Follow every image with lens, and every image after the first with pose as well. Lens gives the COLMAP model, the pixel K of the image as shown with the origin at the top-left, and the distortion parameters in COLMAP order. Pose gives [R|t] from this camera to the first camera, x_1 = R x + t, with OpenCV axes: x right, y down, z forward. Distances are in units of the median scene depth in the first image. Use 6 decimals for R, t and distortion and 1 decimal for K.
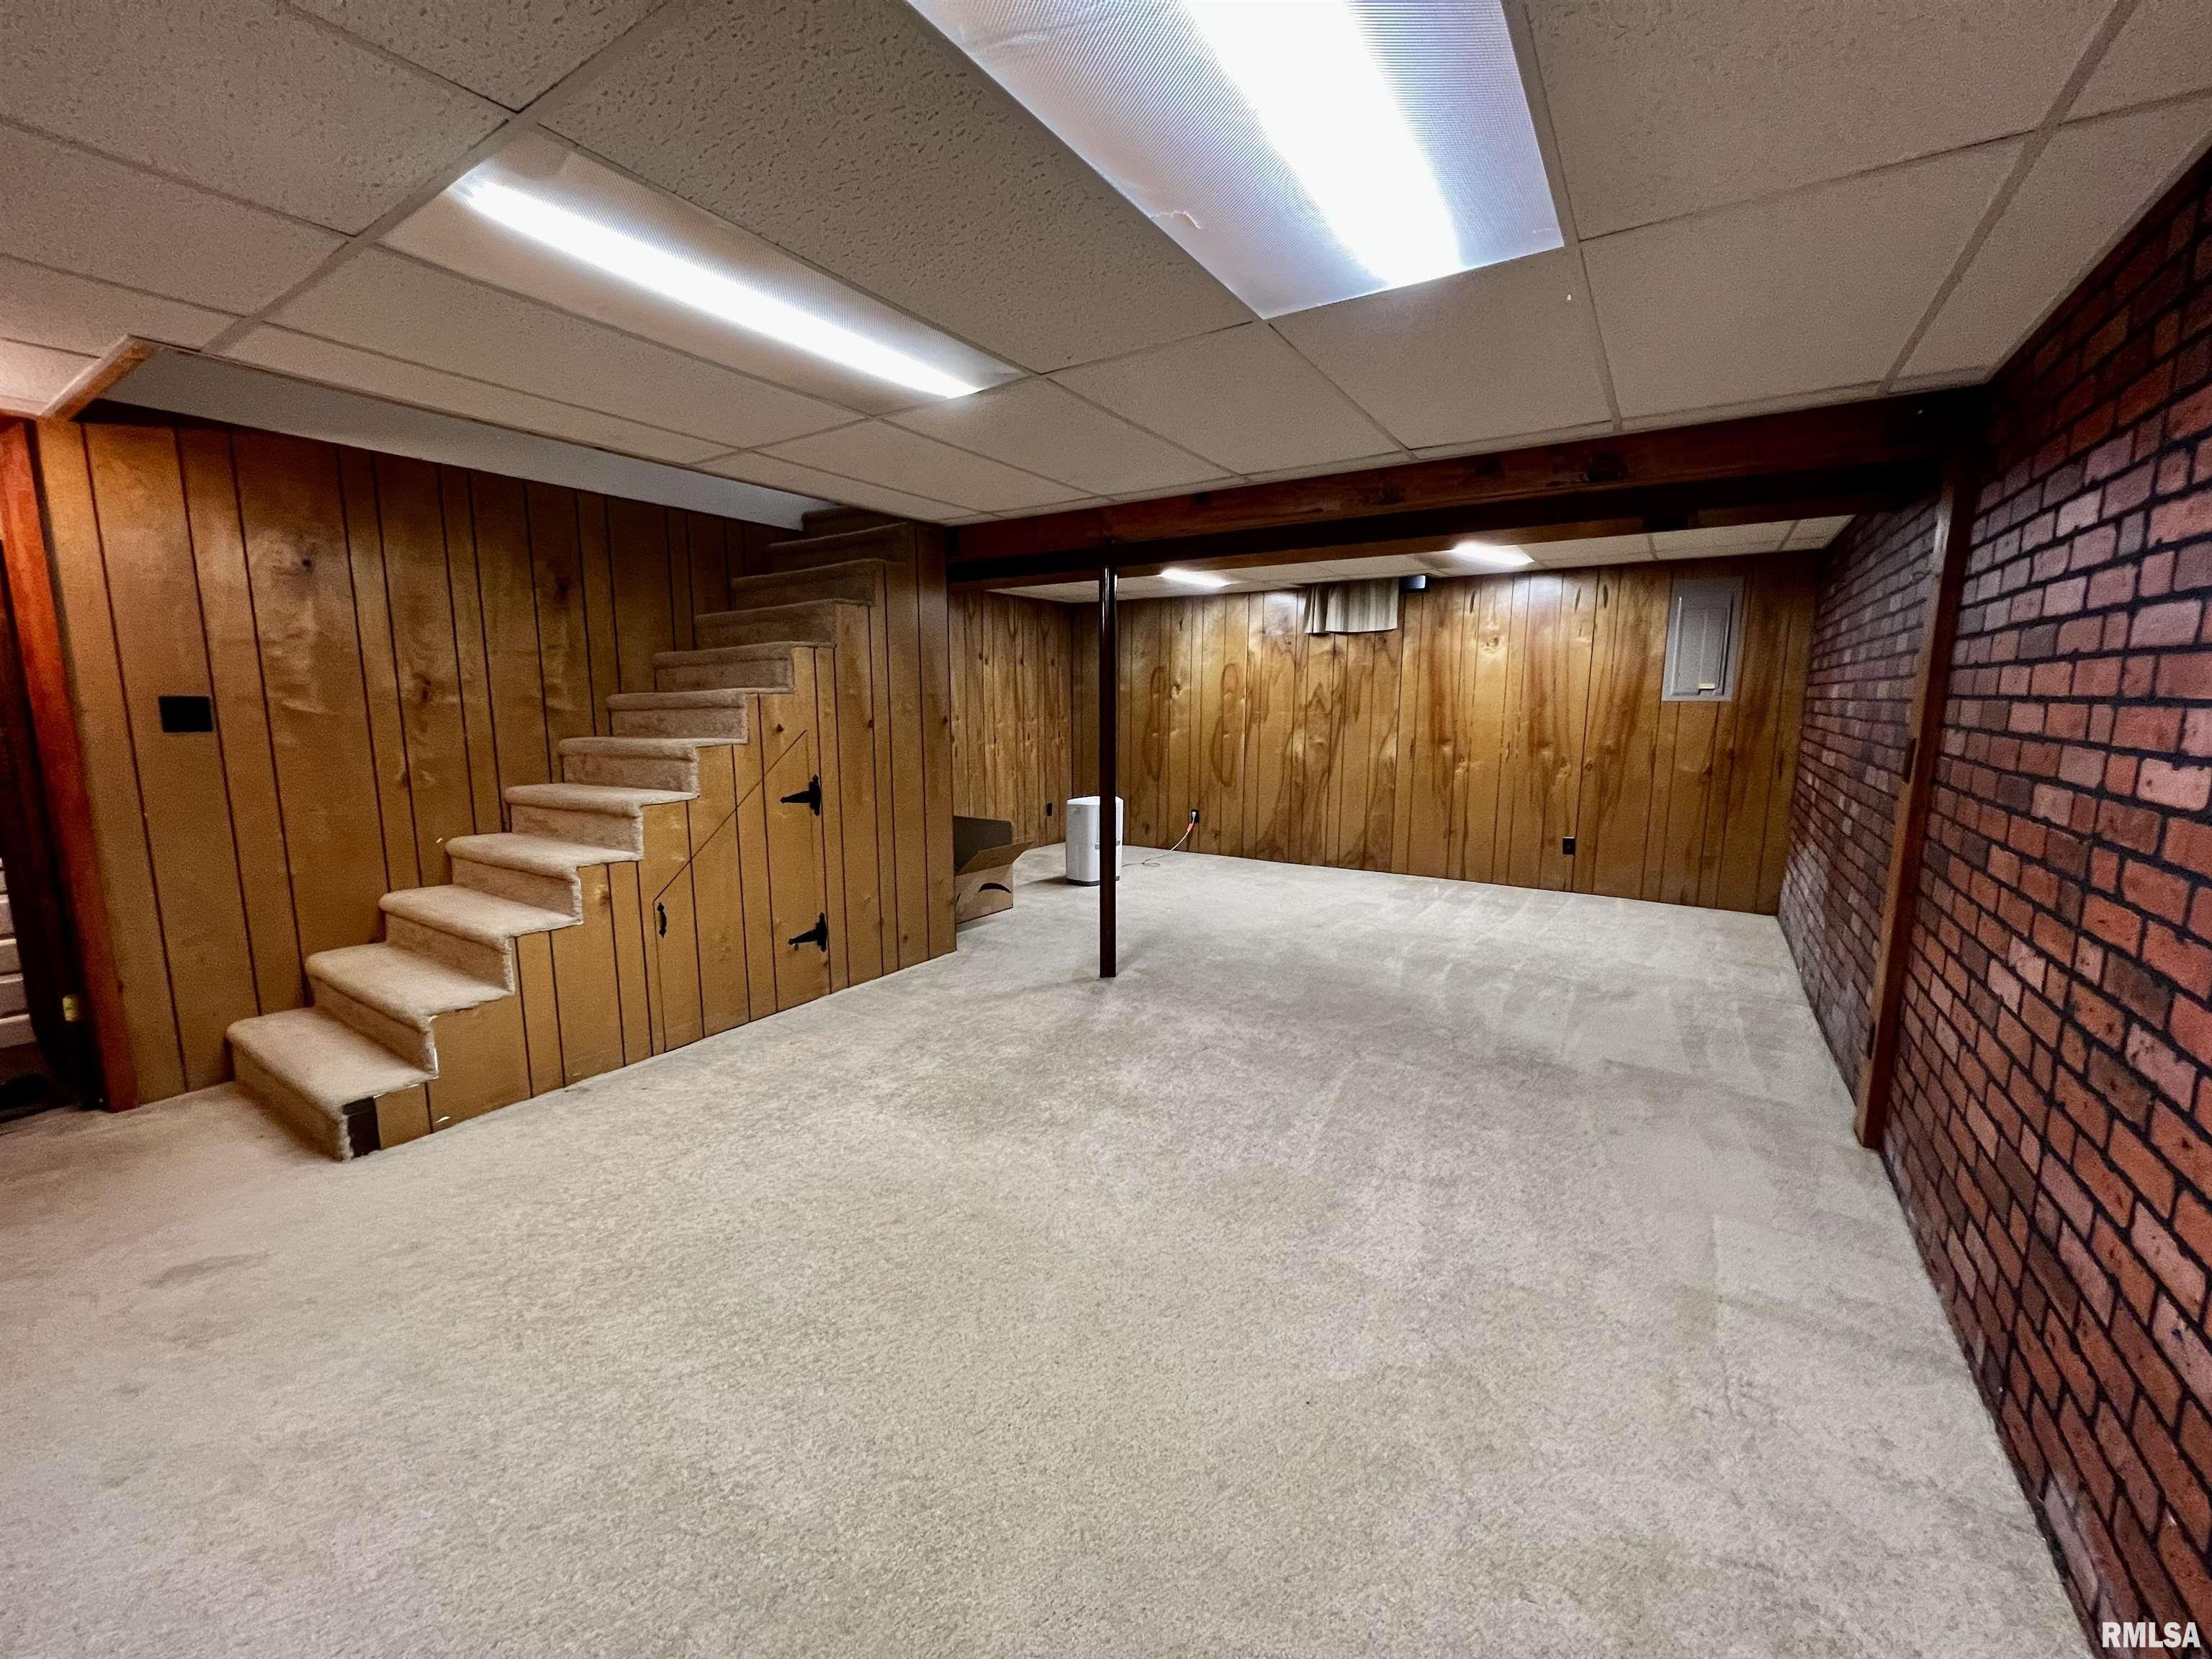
lens RADIAL K [[881.8, 0, 1103.1], [0, 881.8, 826.4], [0, 0, 1]] dist [-0.002292, 0.000653]
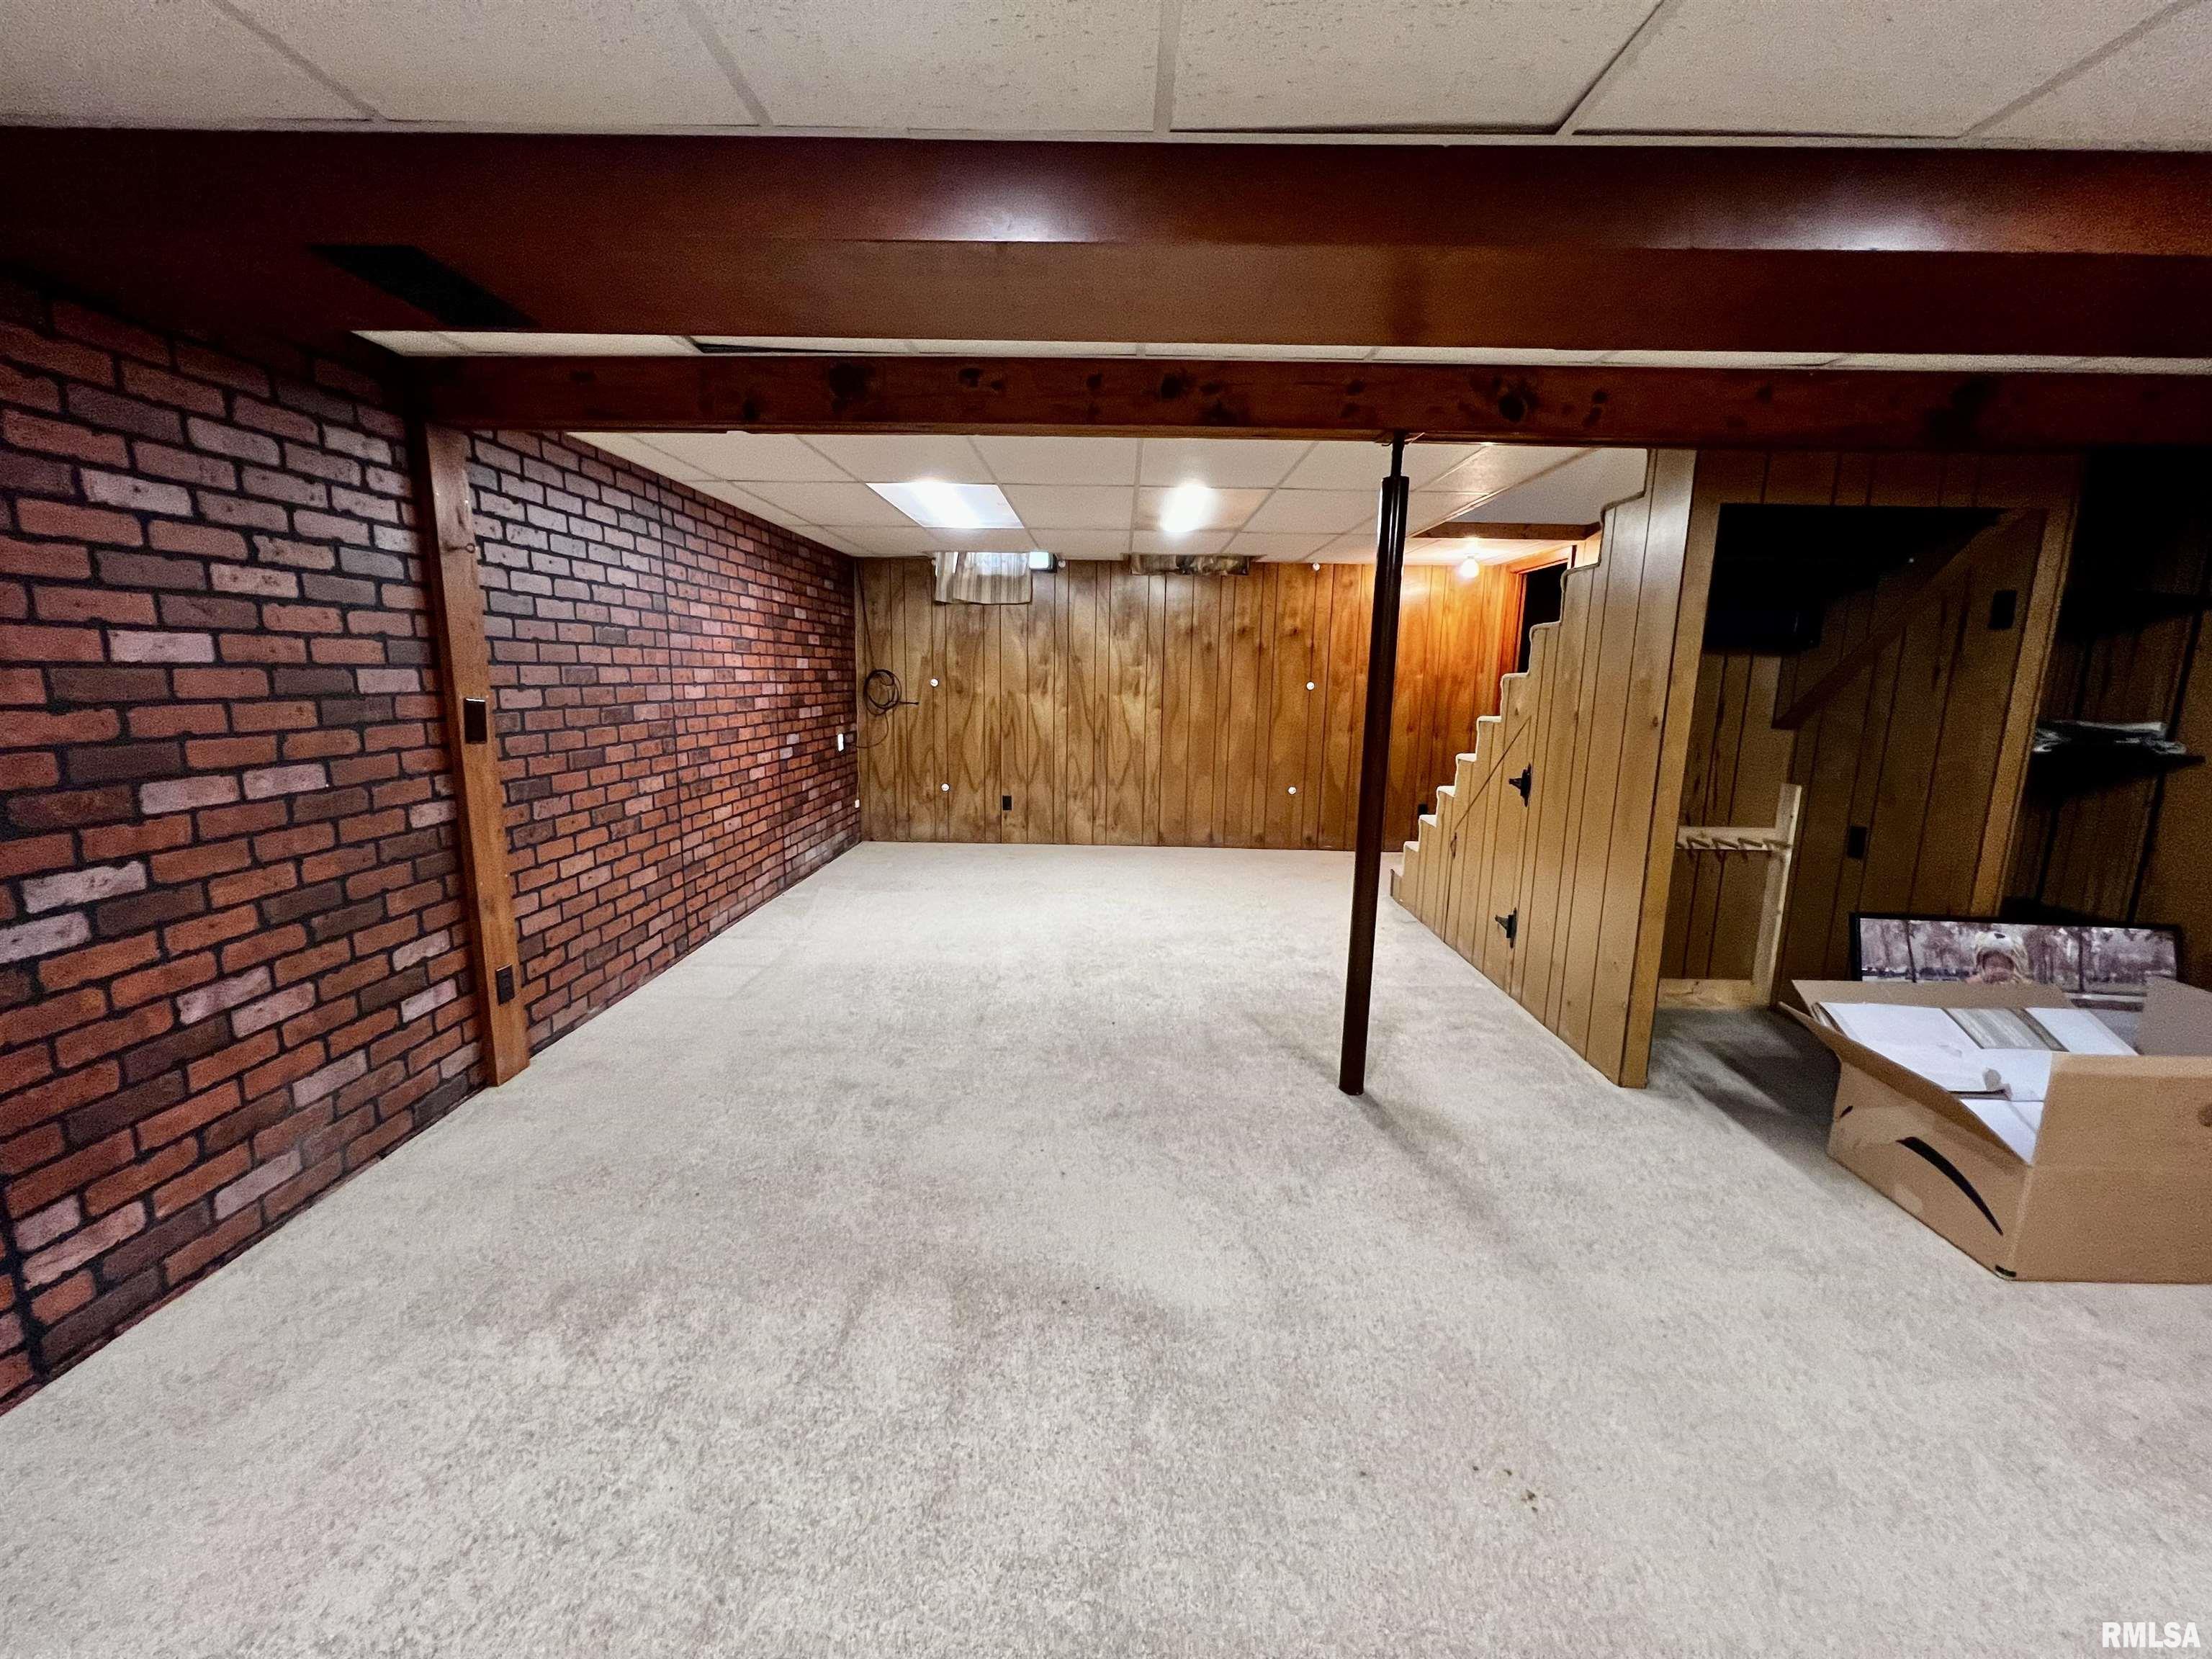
lens RADIAL K [[881.8, 0, 1103.1], [0, 881.8, 826.4], [0, 0, 1]] dist [-0.002292, 0.000653]
pose [[-0.850493, 0.085057, -0.519064, 0.181909], [-0.088732, 0.949494, 0.300979, -0.076241], [0.518449, 0.302038, -0.799990, 0.501074]]
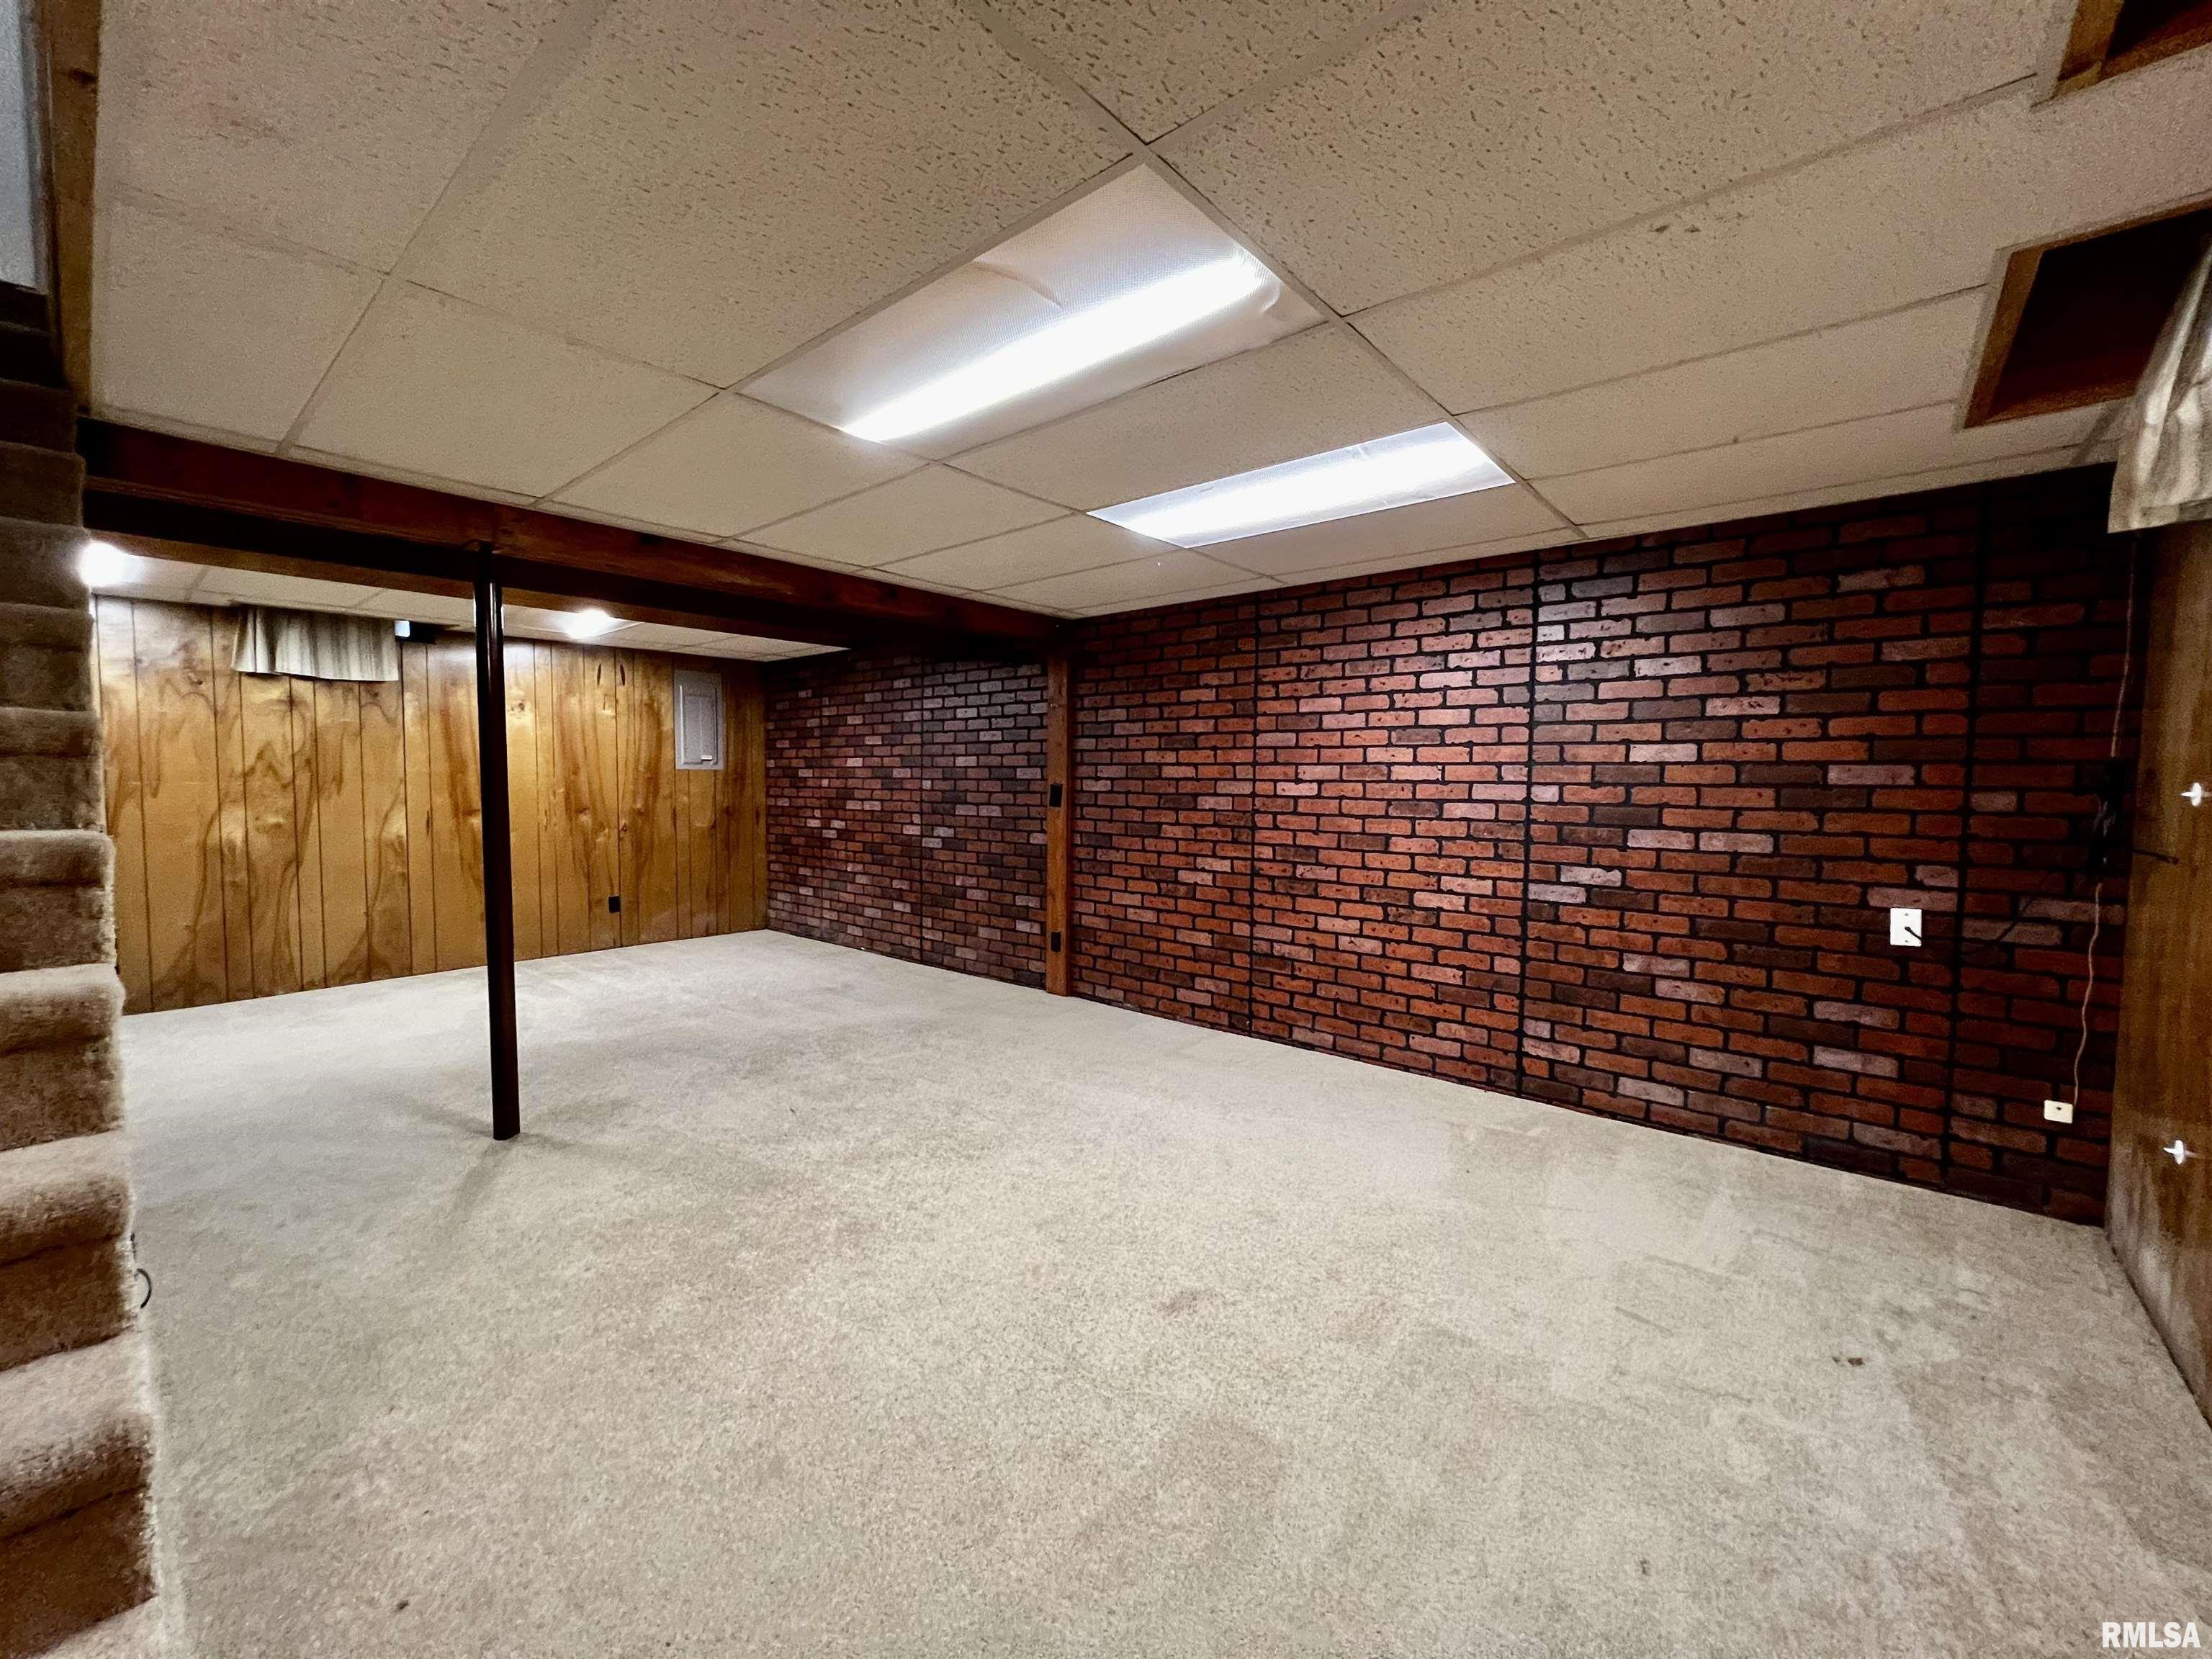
lens RADIAL K [[881.8, 0, 1103.1], [0, 881.8, 826.4], [0, 0, 1]] dist [-0.002292, 0.000653]
pose [[0.136338, -0.053304, 0.989227, -0.434735], [0.143295, 0.989111, 0.033548, -0.021755], [-0.980244, 0.137177, 0.142491, 0.261074]]
